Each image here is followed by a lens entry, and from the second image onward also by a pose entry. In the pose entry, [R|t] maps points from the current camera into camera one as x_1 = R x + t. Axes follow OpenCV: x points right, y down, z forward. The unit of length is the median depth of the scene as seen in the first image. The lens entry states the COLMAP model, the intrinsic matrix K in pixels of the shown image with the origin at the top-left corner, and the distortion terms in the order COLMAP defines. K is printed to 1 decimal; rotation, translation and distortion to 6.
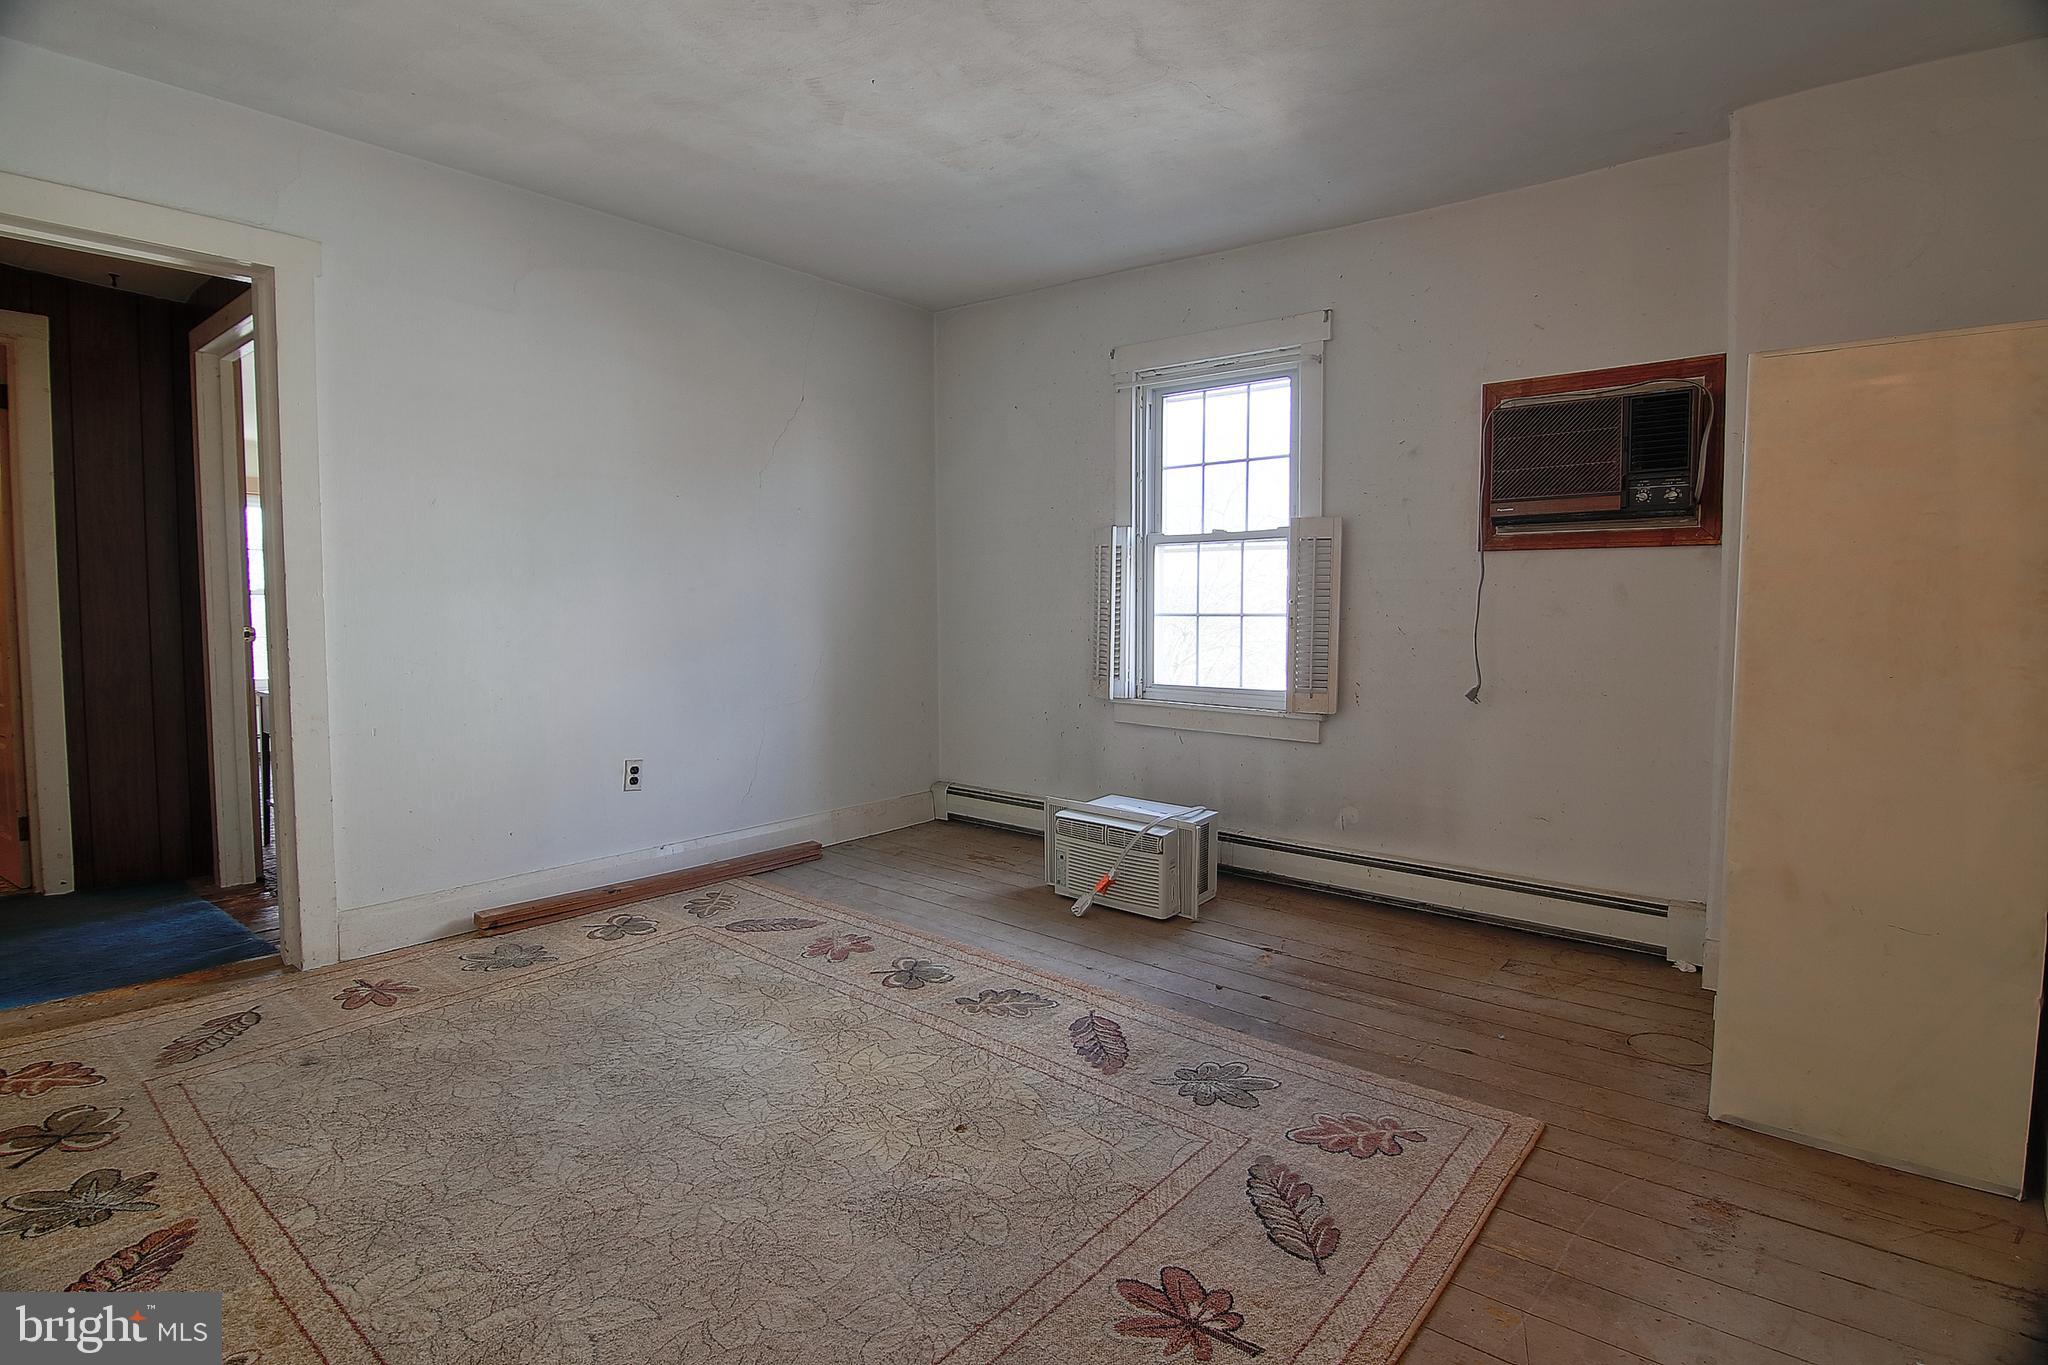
lens RADIAL K [[1033.0, 0, 1020.0], [0, 1033.0, 664.1], [0, 0, 1]] dist [0.000377, -0.014666]
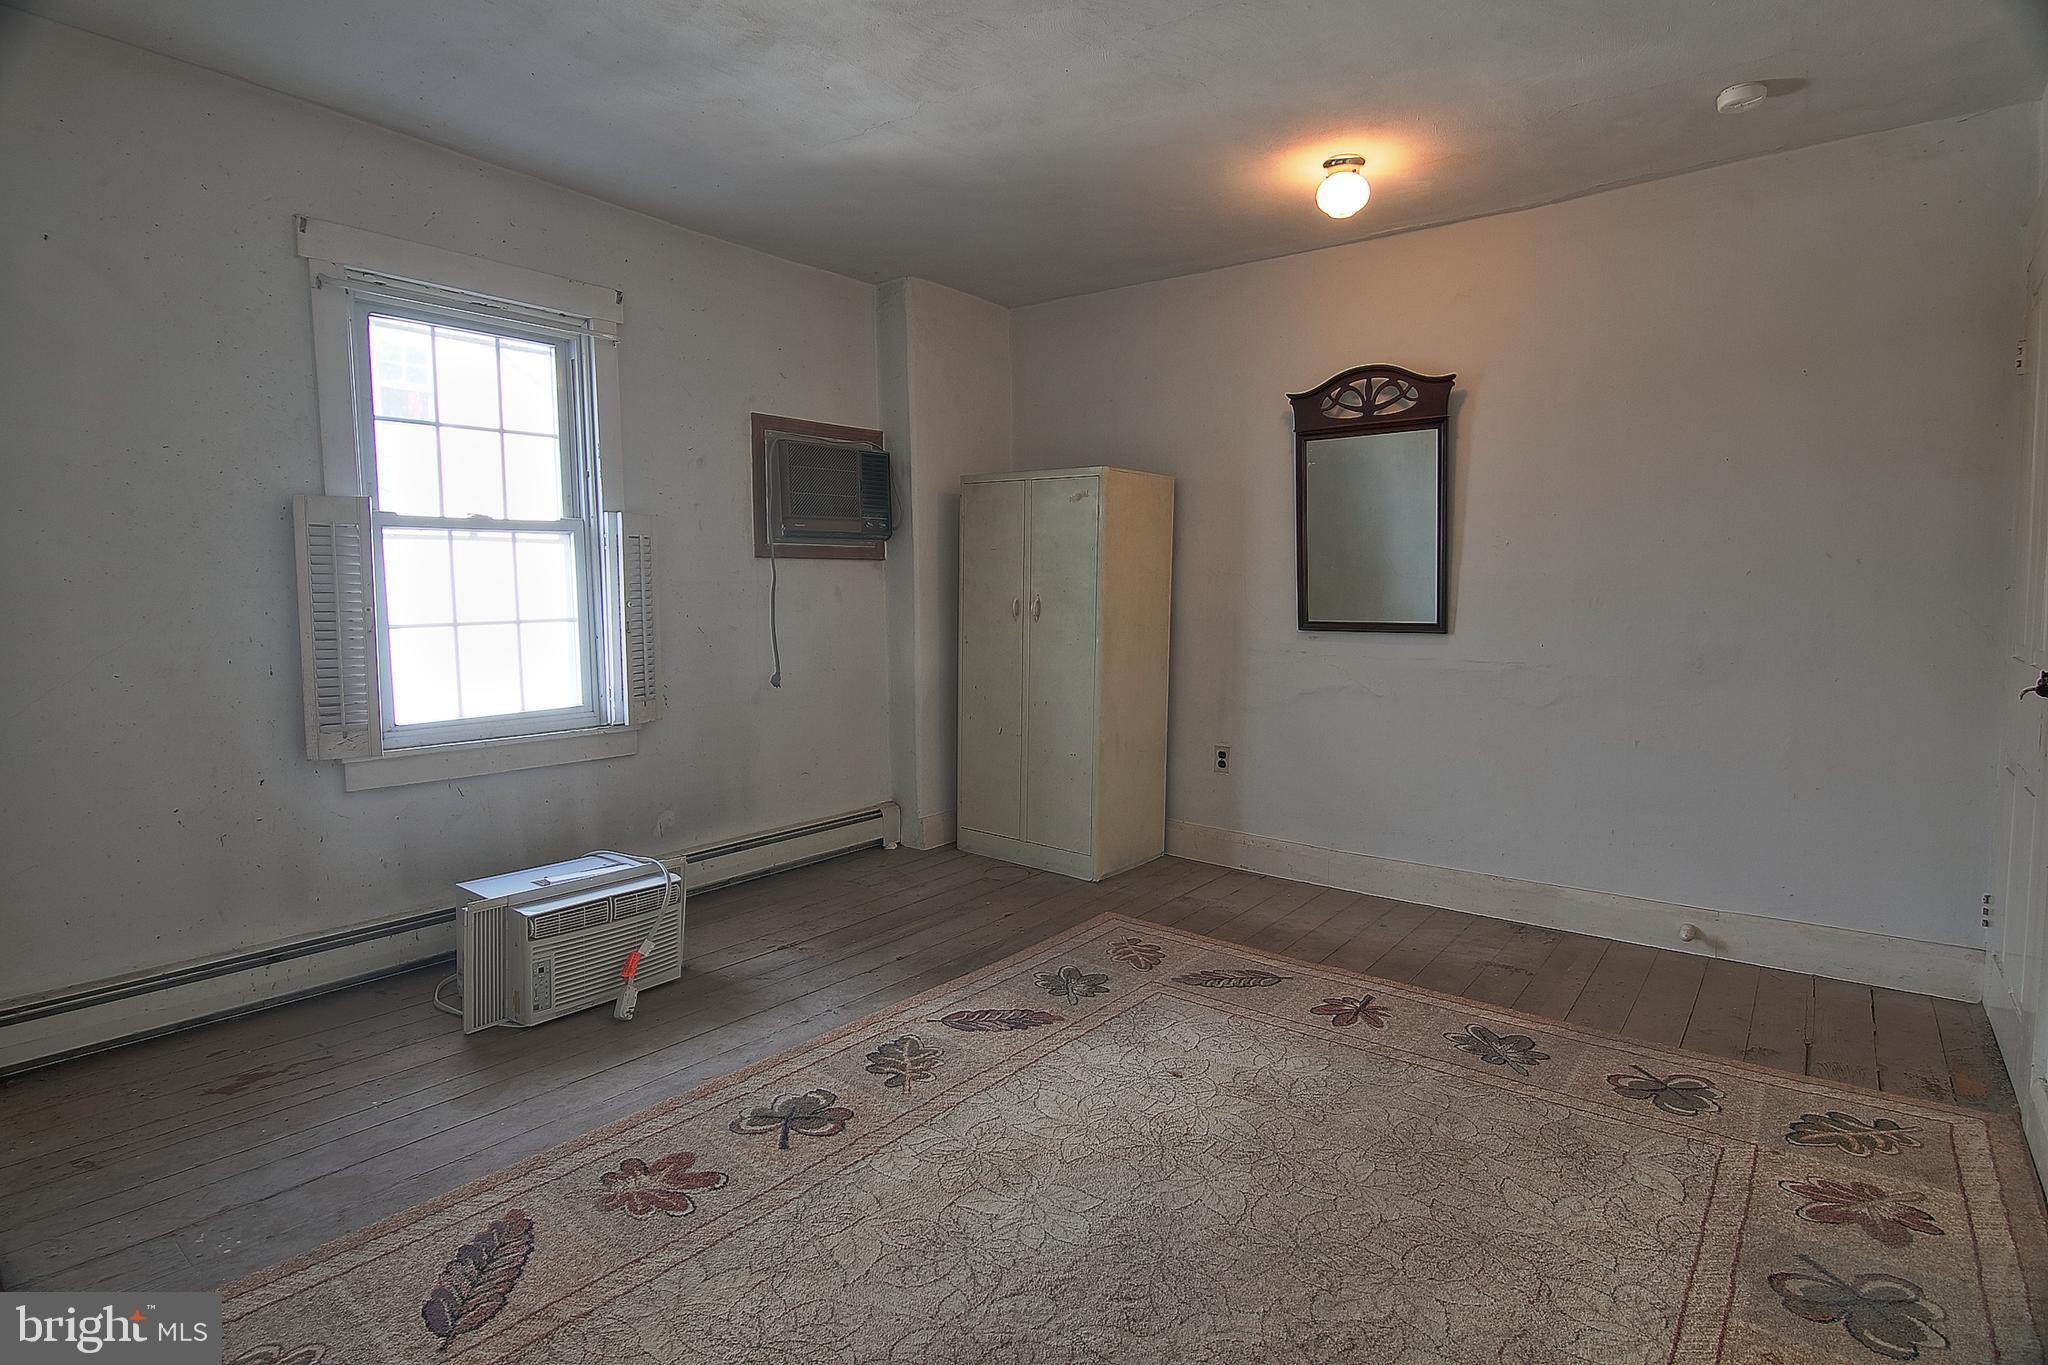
lens RADIAL K [[1033.0, 0, 1020.0], [0, 1033.0, 664.1], [0, 0, 1]] dist [0.000377, -0.014666]
pose [[-0.023609, -0.077030, 0.996749, -0.739590], [0.067064, 0.994659, 0.078457, -0.062876], [-0.997469, 0.068698, -0.018317, 0.753730]]
